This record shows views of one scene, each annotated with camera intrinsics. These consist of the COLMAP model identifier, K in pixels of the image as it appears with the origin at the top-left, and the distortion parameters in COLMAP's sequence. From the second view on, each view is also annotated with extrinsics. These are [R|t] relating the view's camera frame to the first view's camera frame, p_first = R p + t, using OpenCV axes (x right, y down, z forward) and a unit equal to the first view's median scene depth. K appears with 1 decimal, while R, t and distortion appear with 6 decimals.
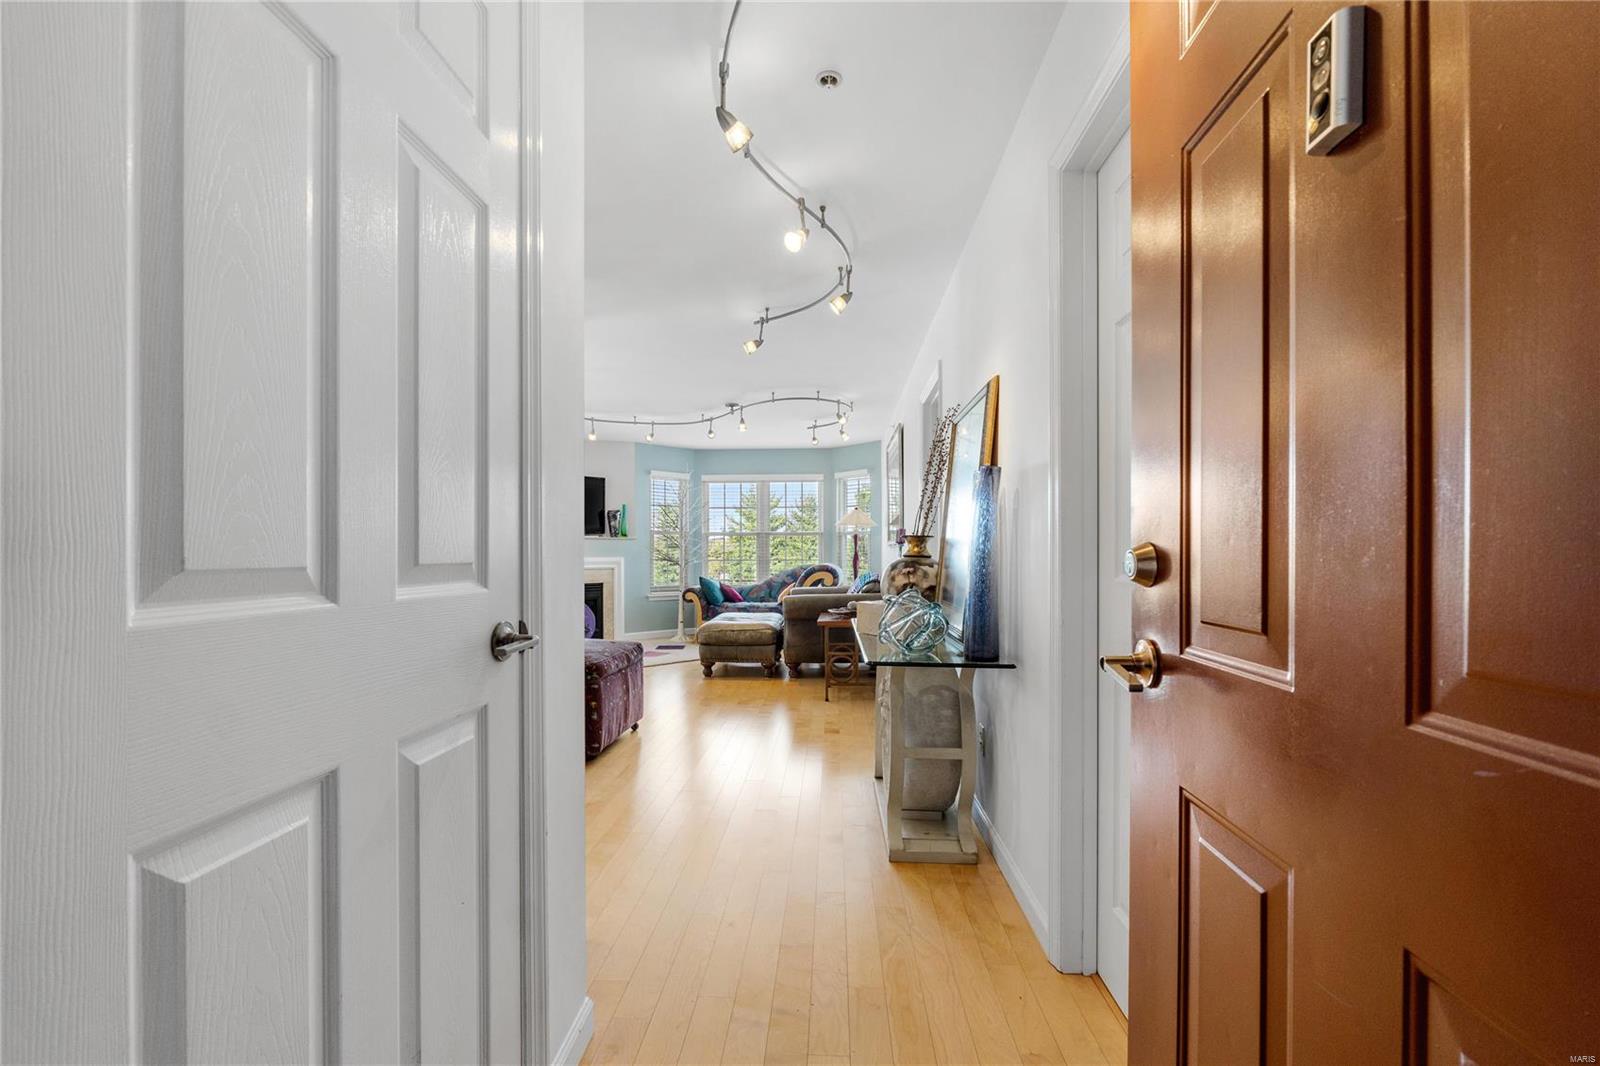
lens RADIAL K [[707.0, 0, 795.5], [0, 707.0, 553.5], [0, 0, 1]] dist [-0.000852, -0.000108]
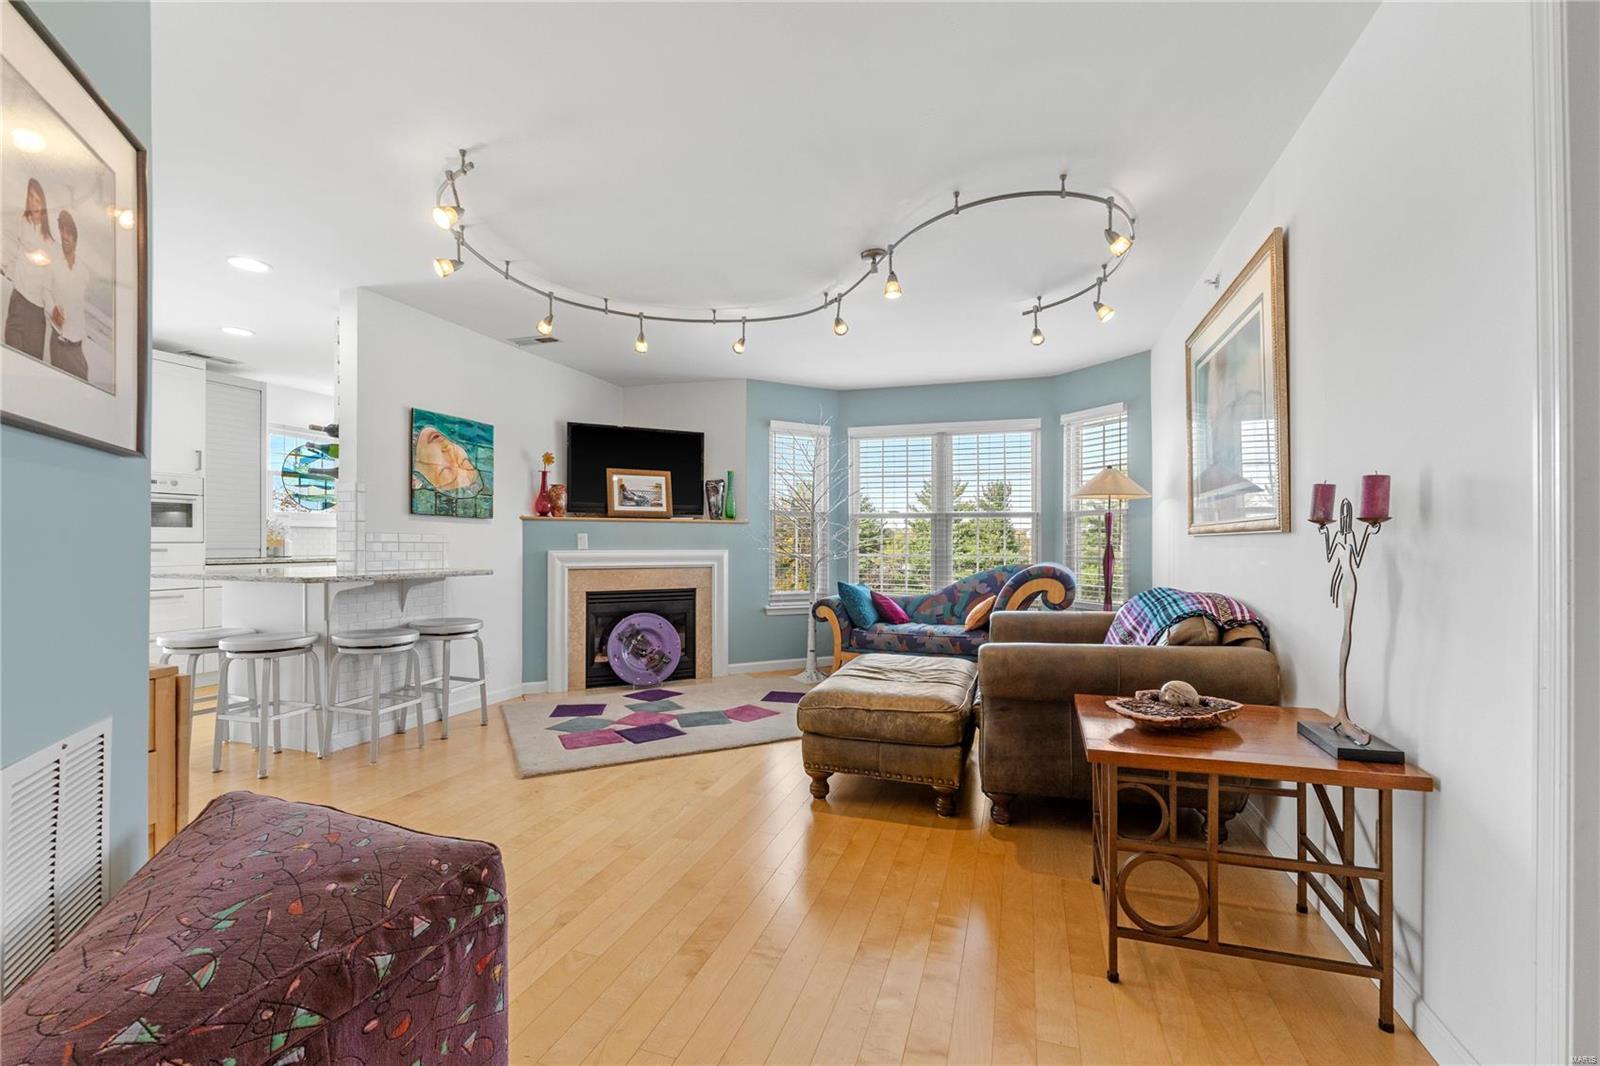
lens RADIAL K [[685.7, 0, 804.2], [0, 685.7, 529.9], [0, 0, 1]] dist [-0.000128, -0.000165]
pose [[0.968240, 0.001281, -0.250021, -0.011567], [-0.006171, 0.999805, -0.018777, -0.002044], [0.249948, 0.019724, 0.968058, 0.397868]]
